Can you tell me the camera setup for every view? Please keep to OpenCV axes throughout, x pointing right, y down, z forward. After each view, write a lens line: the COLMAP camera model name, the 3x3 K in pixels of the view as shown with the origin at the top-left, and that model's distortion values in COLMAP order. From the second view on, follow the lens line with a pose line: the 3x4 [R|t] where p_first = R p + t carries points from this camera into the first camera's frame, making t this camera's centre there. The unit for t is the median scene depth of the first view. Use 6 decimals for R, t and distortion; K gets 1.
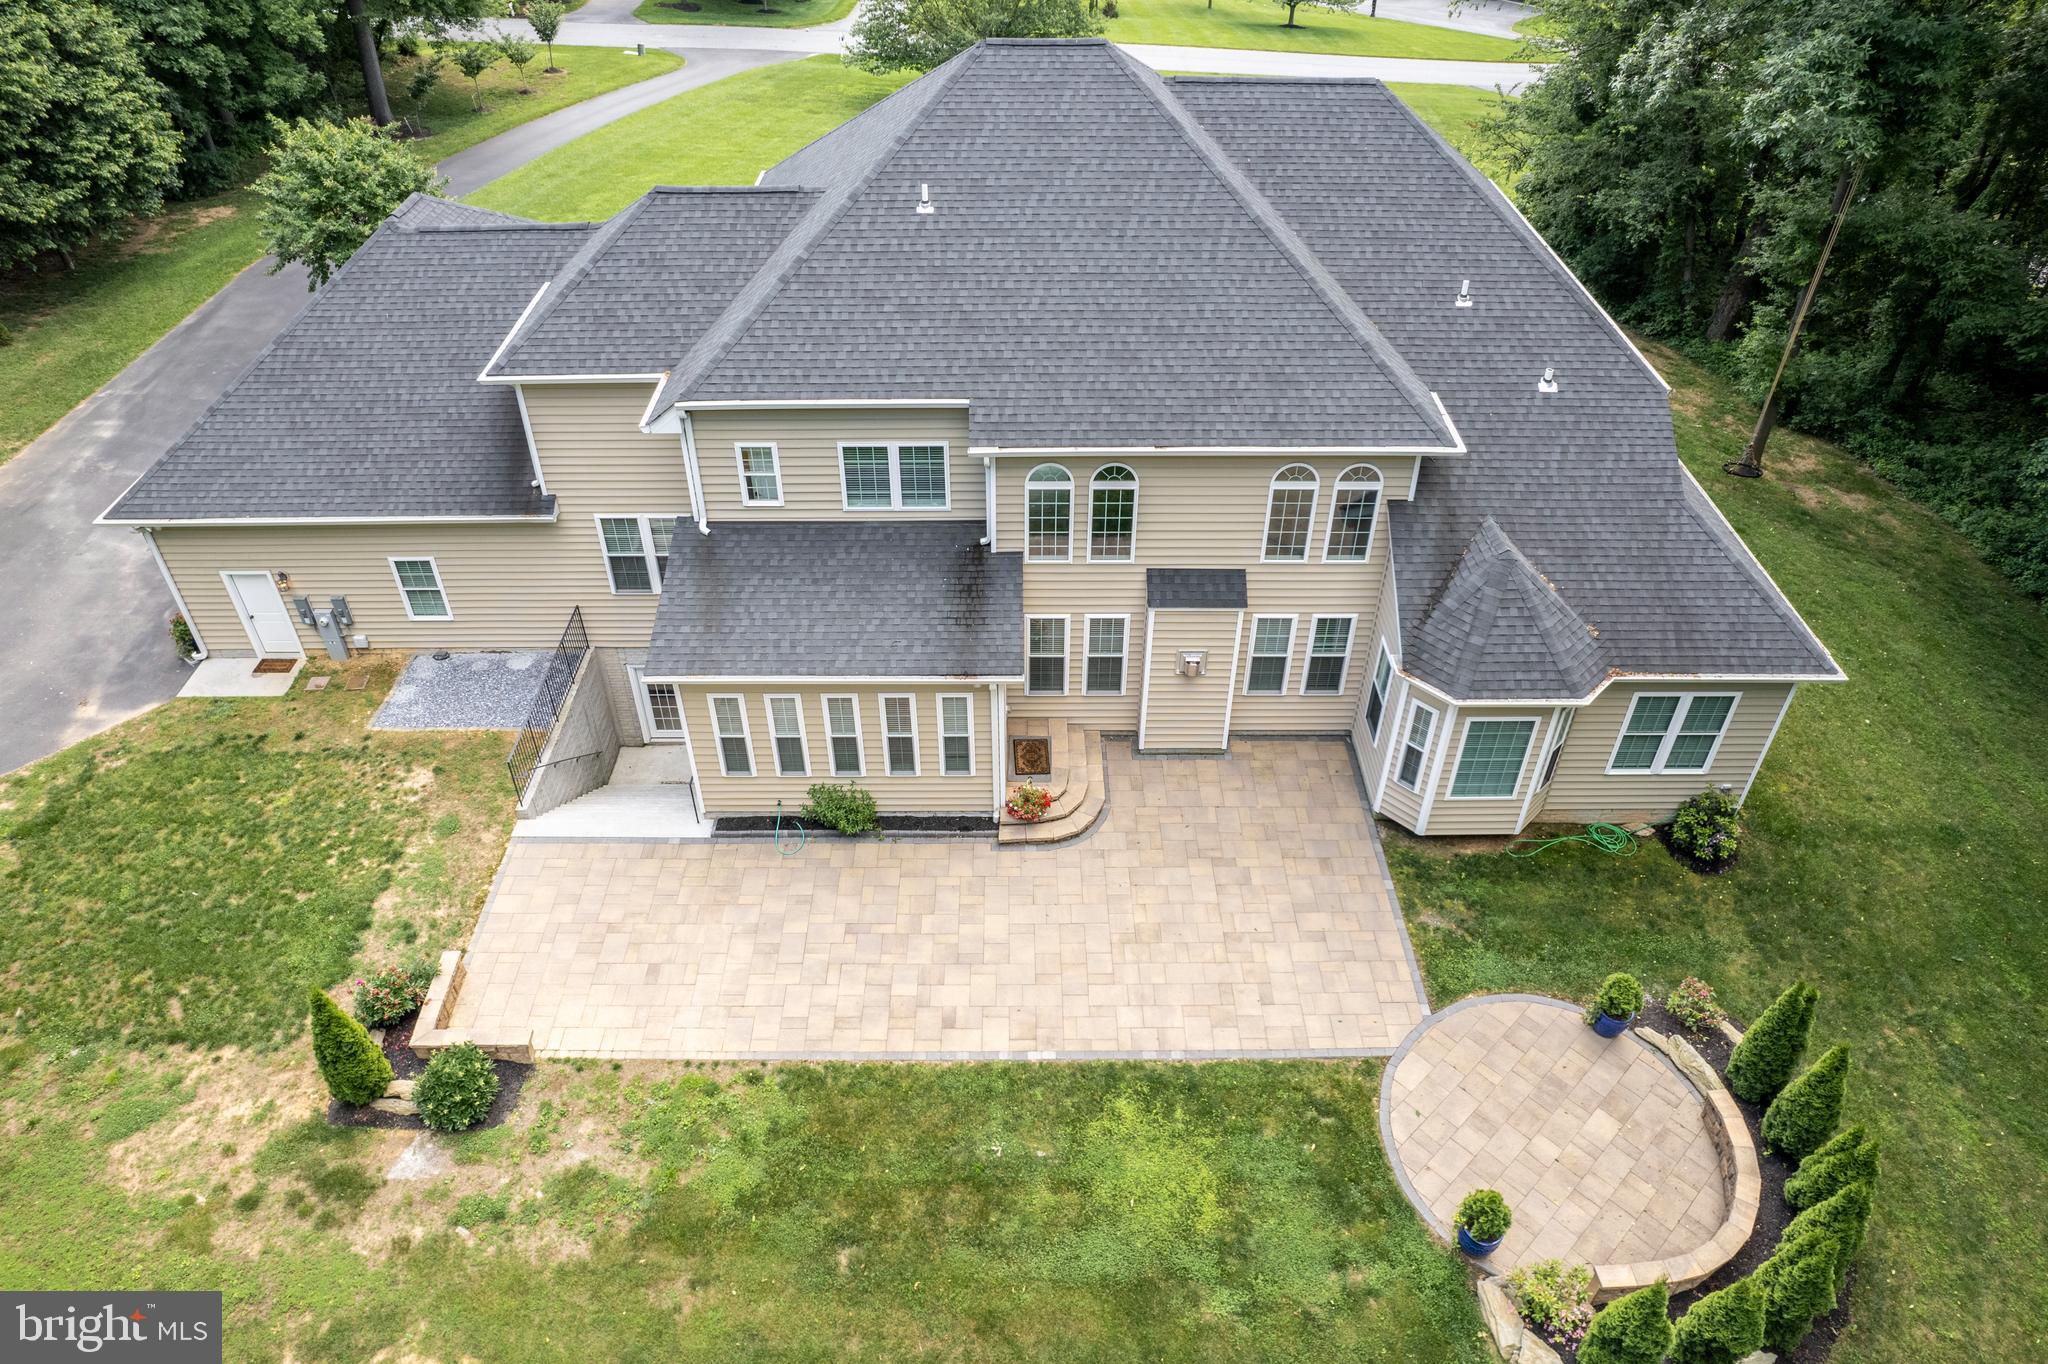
lens RADIAL K [[1331.7, 0, 1017.2], [0, 1331.7, 691.1], [0, 0, 1]] dist [-0.054398, 0.010249]
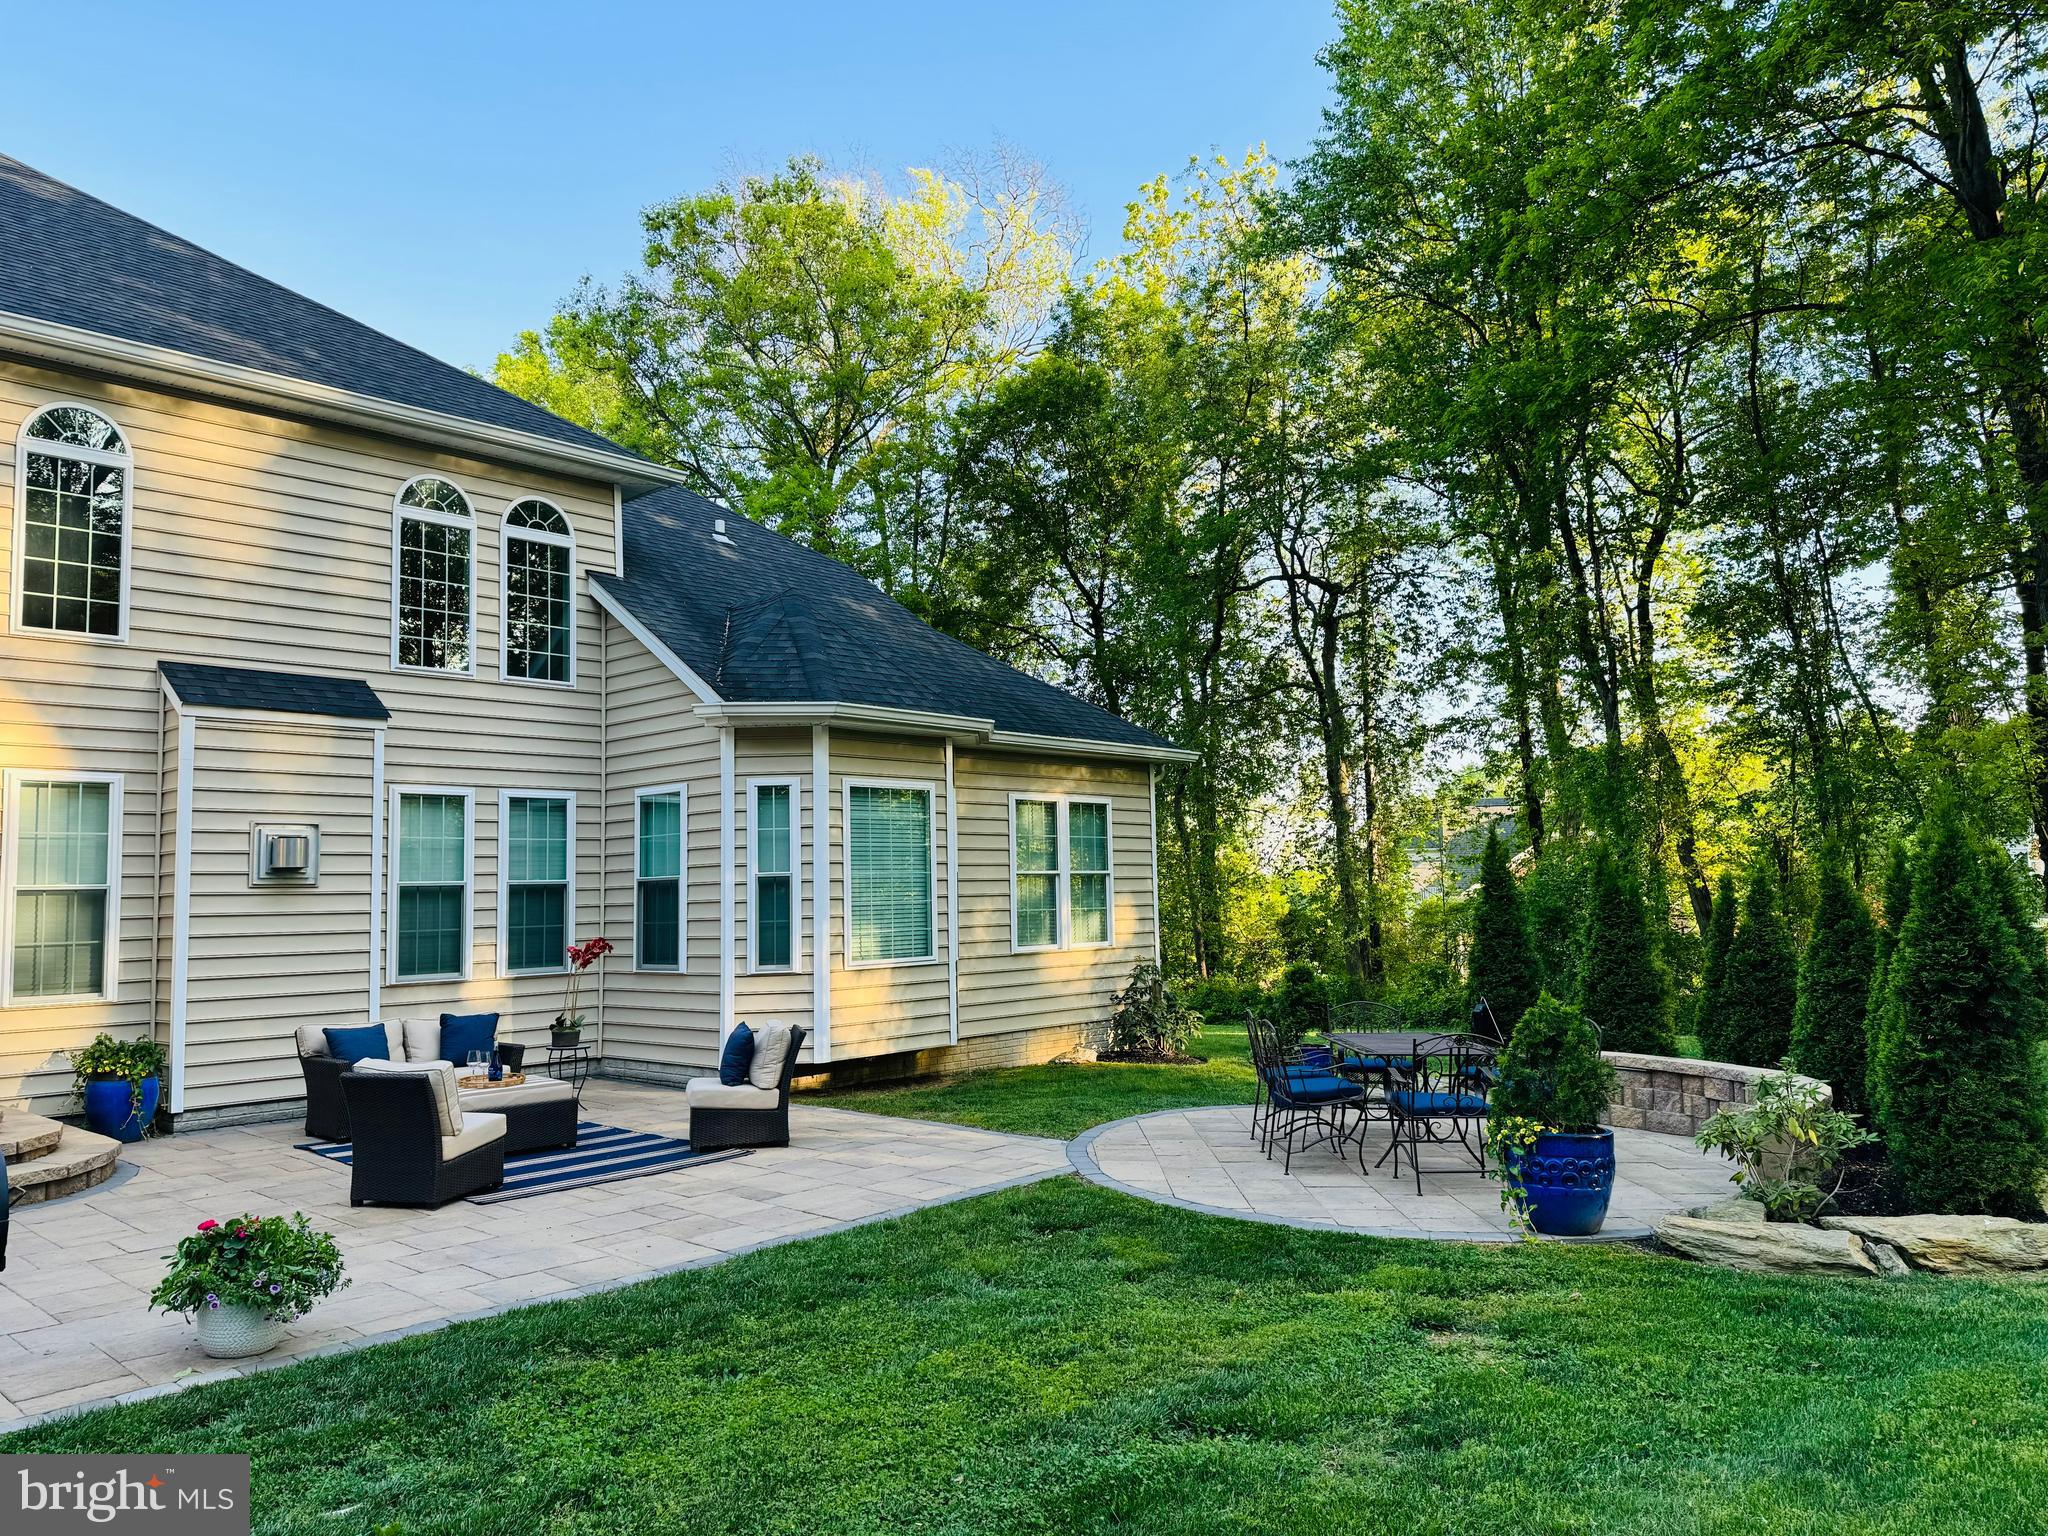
lens RADIAL K [[1431.7, 0, 1033.4], [0, 1431.7, 774.2], [0, 0, 1]] dist [0.034992, -0.021166]
pose [[0.675265, 0.052262, 0.735721, -0.075807], [0.488795, 0.715289, -0.499441, 0.368636], [-0.552355, 0.696872, 0.457464, 0.626067]]
